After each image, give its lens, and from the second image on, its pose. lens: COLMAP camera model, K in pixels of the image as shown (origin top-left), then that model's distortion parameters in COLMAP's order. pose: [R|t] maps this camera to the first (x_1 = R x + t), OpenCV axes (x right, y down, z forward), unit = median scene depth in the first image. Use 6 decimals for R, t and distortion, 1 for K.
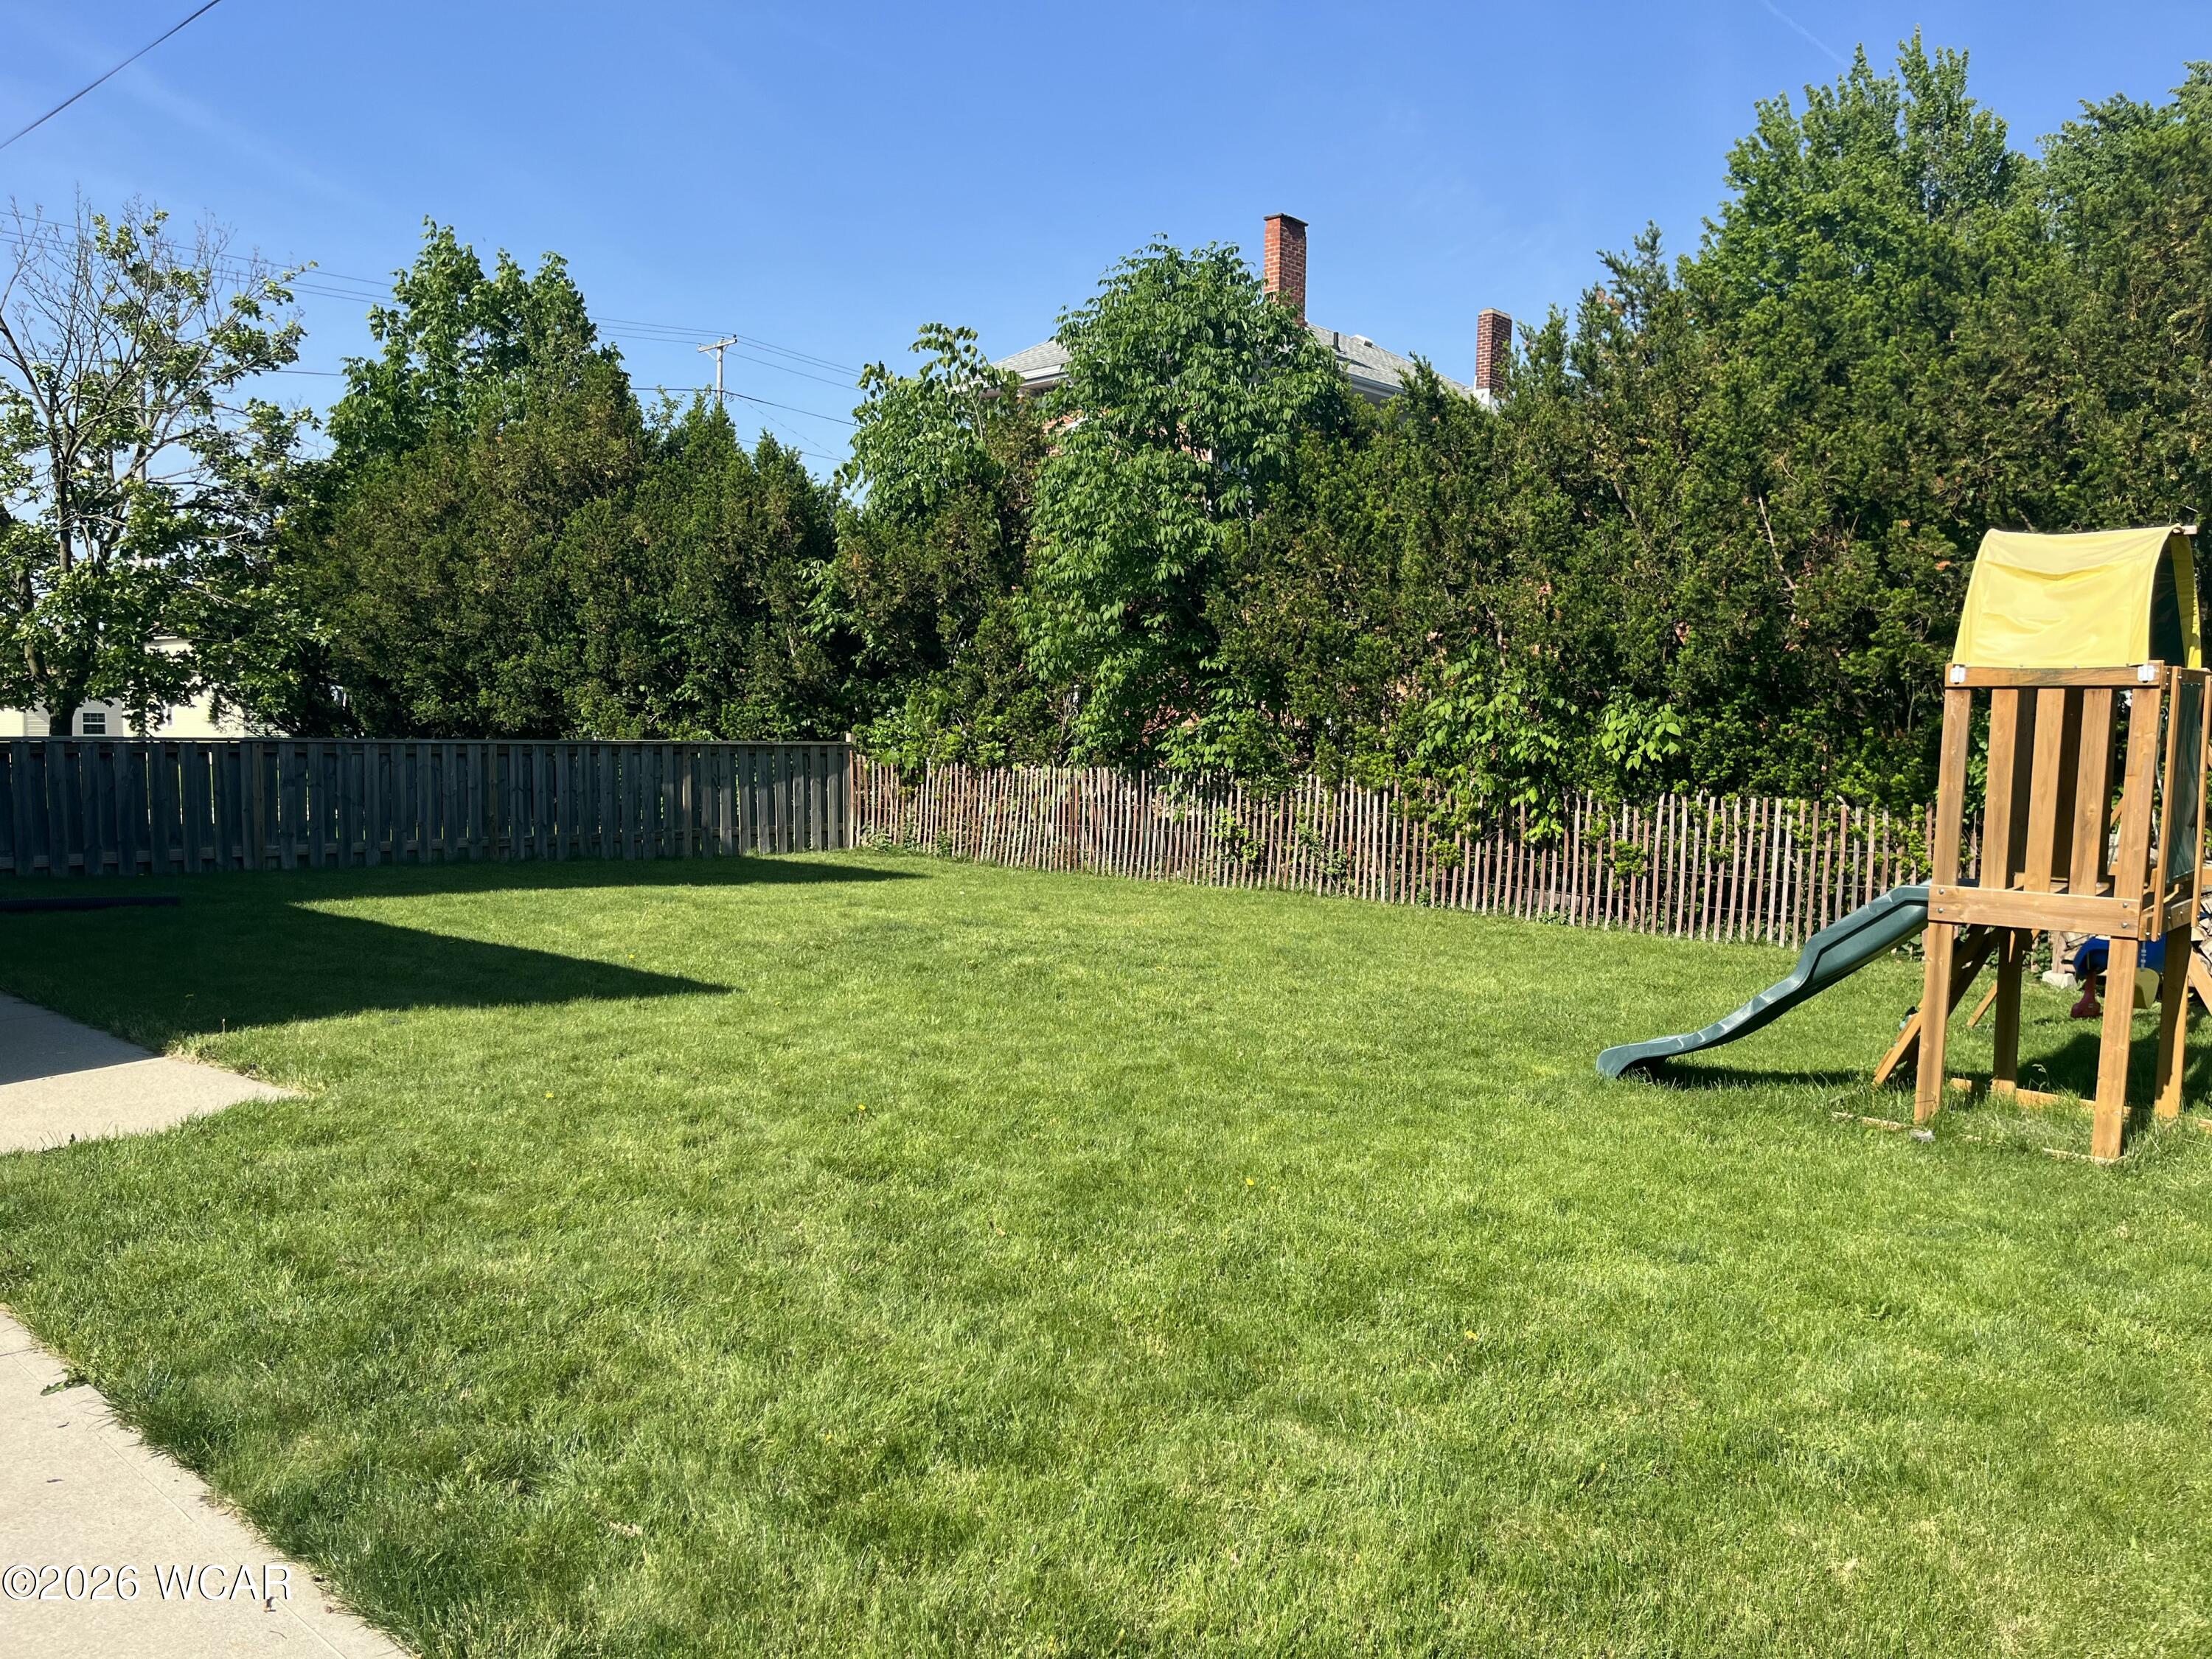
lens RADIAL K [[1696.6, 0, 1107.2], [0, 1696.6, 827.8], [0, 0, 1]] dist [-0.005361, -0.001820]
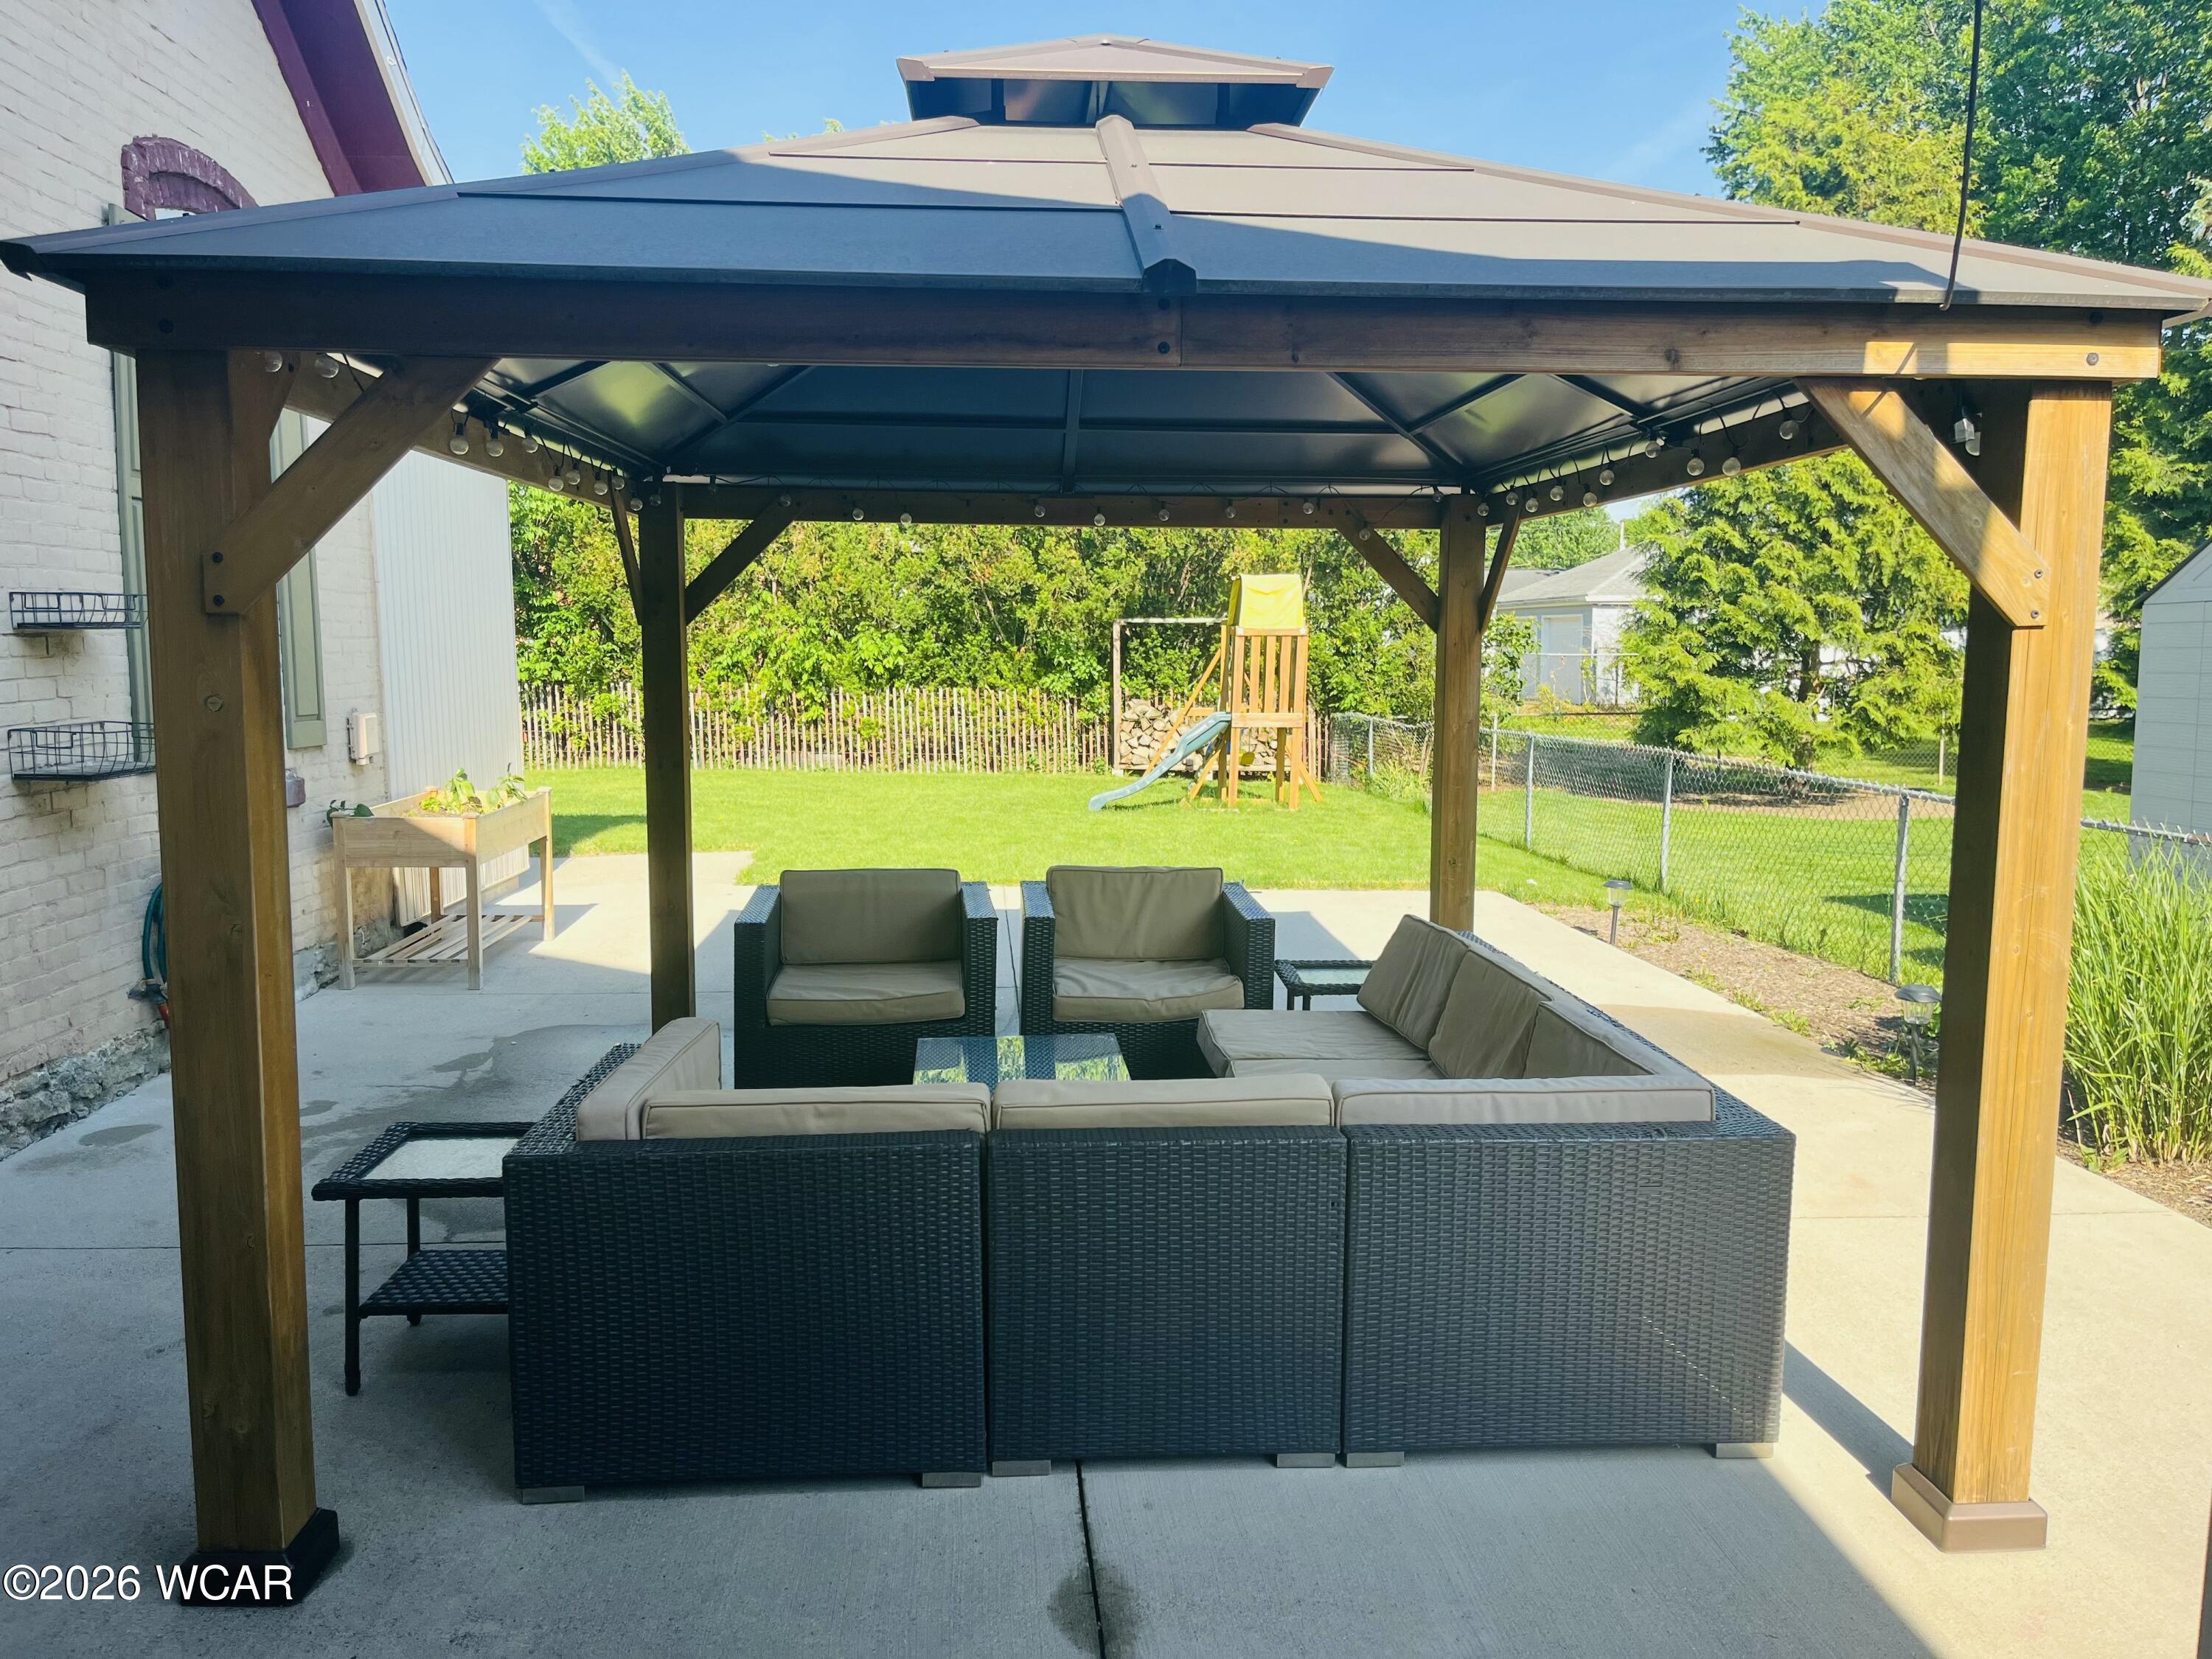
lens RADIAL K [[1696.6, 0, 1103.6], [0, 1696.6, 831.1], [0, 0, 1]] dist [-0.005361, -0.001820]
pose [[0.702732, -0.083374, 0.706552, -0.713284], [0.044858, 0.996326, 0.072953, 0.007882], [-0.710039, -0.019571, 0.703890, -0.319881]]
